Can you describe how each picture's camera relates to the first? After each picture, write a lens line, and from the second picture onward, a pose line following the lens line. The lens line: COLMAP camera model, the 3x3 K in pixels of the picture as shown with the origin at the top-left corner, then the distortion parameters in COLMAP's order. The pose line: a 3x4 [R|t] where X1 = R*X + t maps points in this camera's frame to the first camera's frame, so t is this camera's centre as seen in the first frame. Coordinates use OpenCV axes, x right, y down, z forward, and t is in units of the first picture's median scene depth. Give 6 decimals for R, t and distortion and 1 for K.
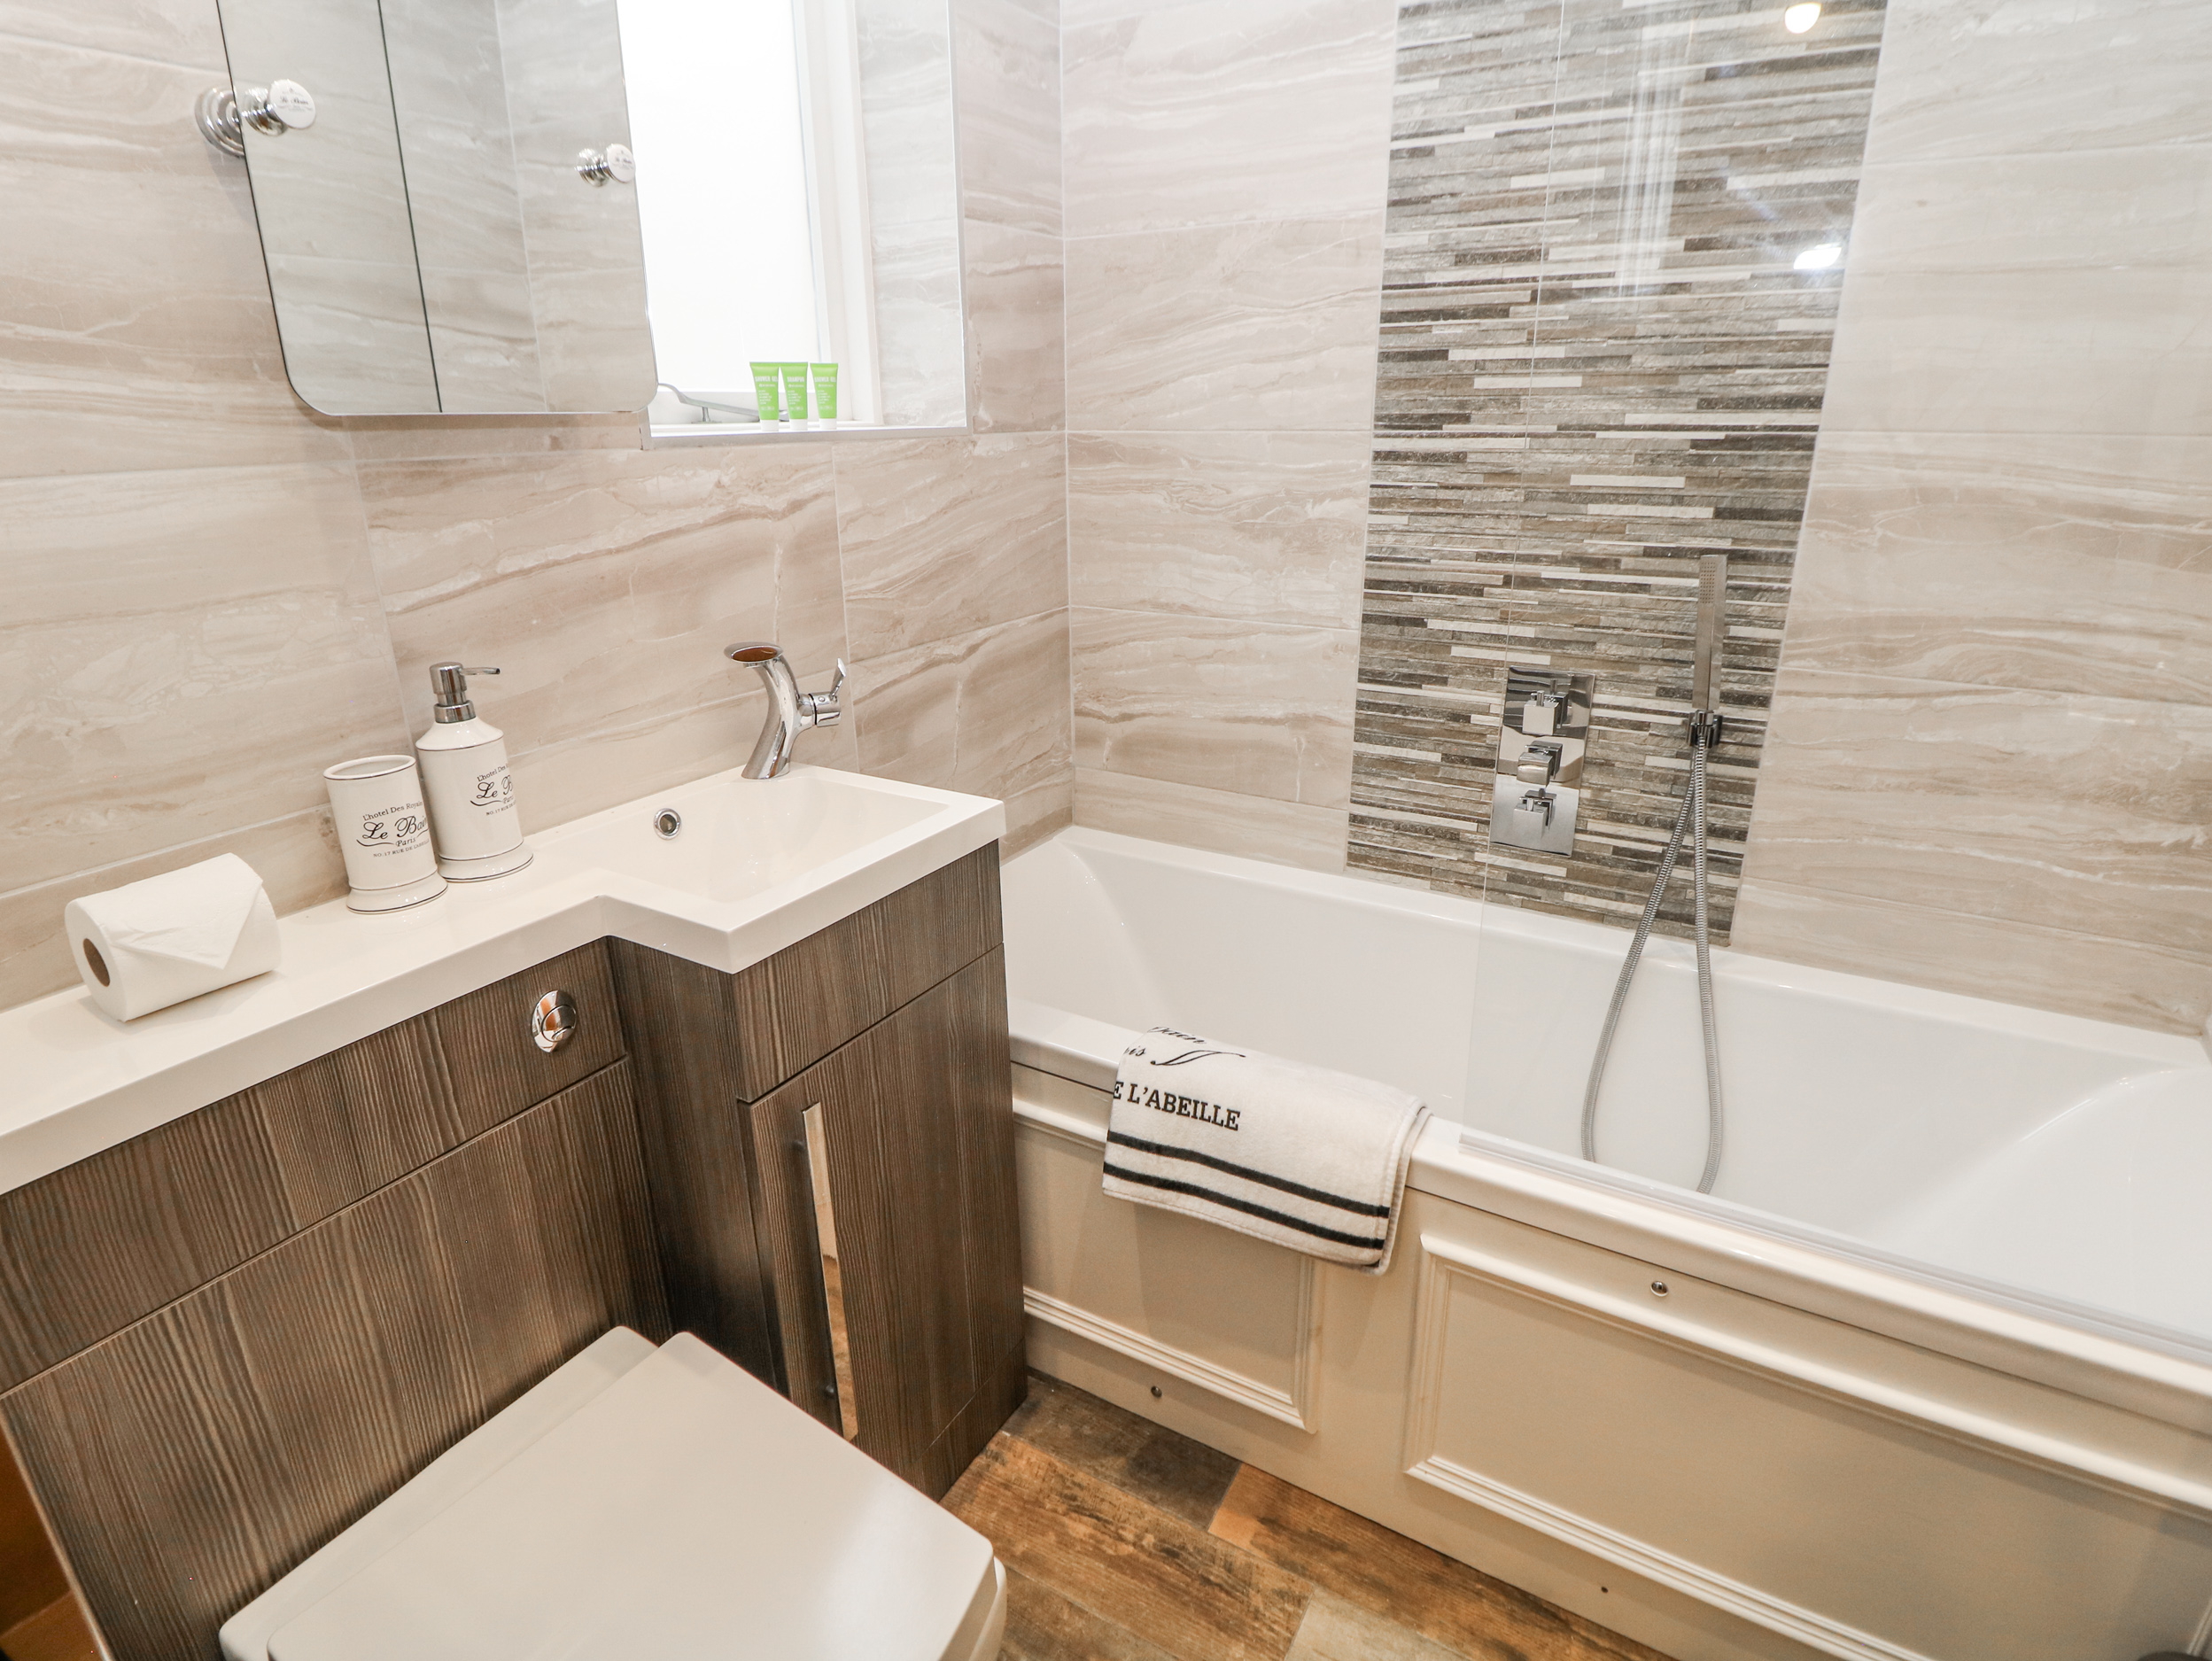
lens RADIAL K [[1145.5, 0, 1111.5], [0, 1145.5, 787.9], [0, 0, 1]] dist [0.002099, -0.015336]
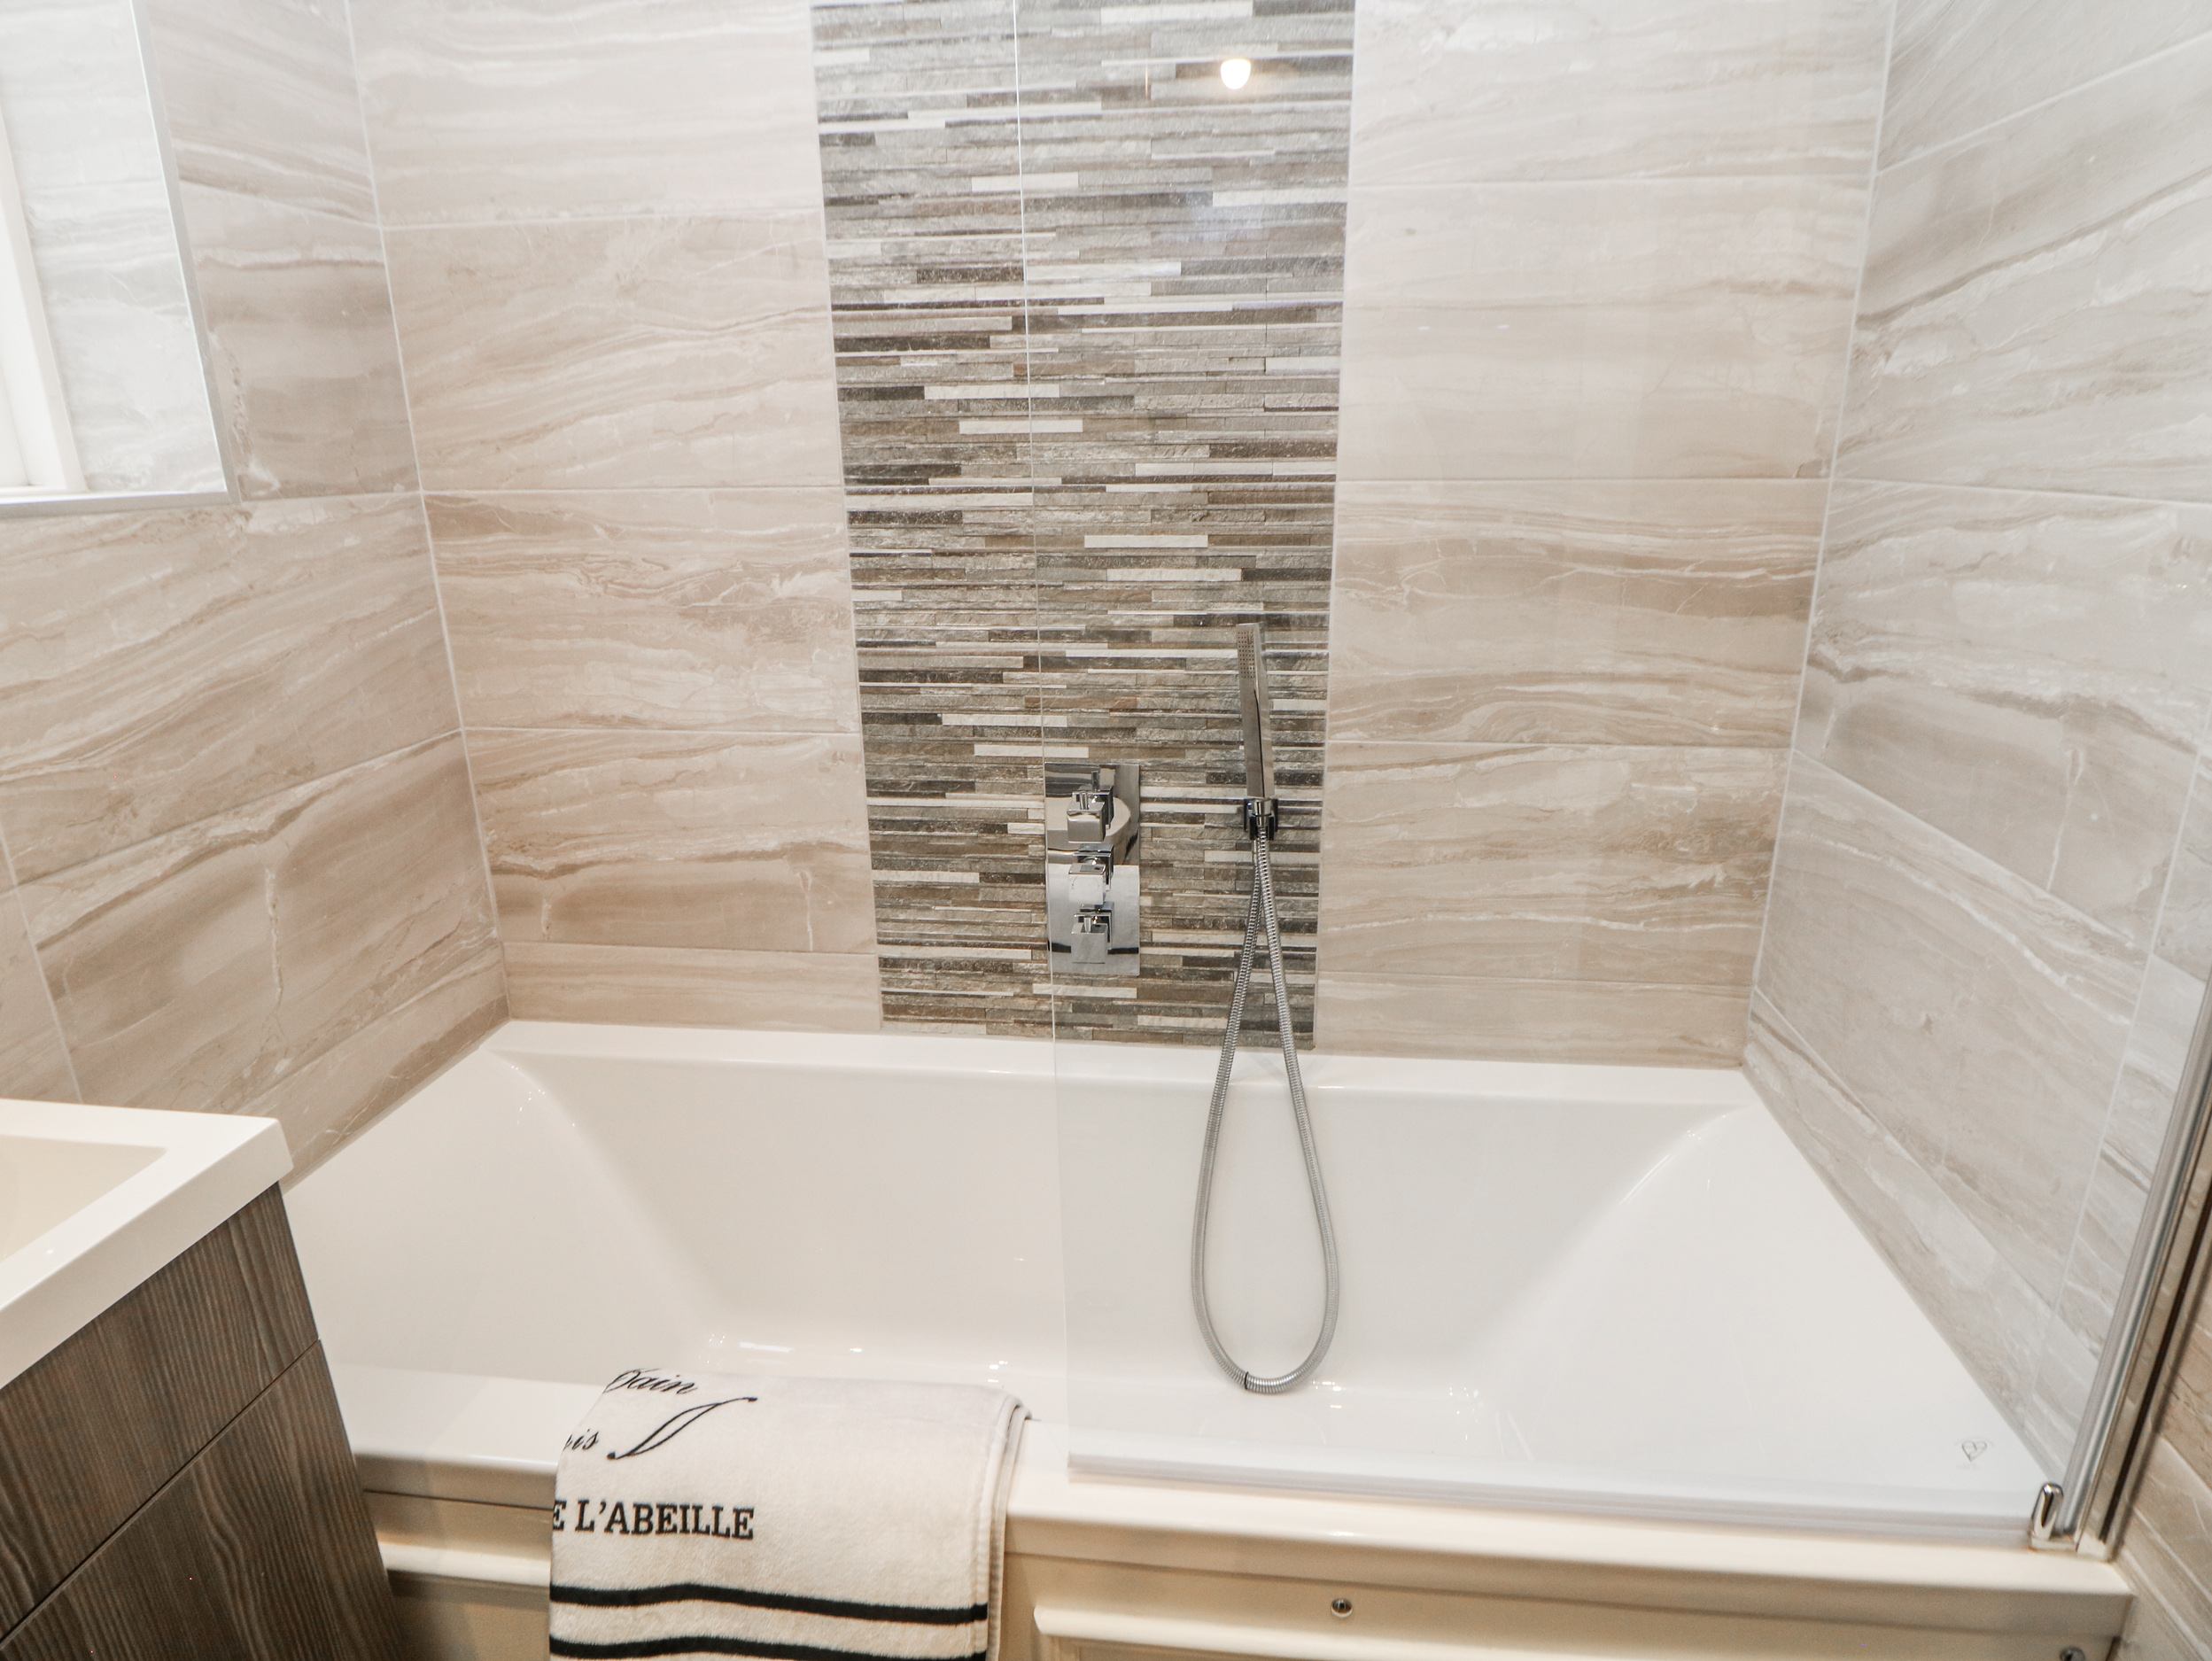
lens RADIAL K [[1145.5, 0, 1111.5], [0, 1145.5, 787.9], [0, 0, 1]] dist [0.002099, -0.015336]
pose [[0.917661, -0.114513, 0.380506, 0.075765], [0.128078, 0.991709, -0.010430, -0.076066], [-0.376157, 0.058305, 0.924720, 0.218179]]
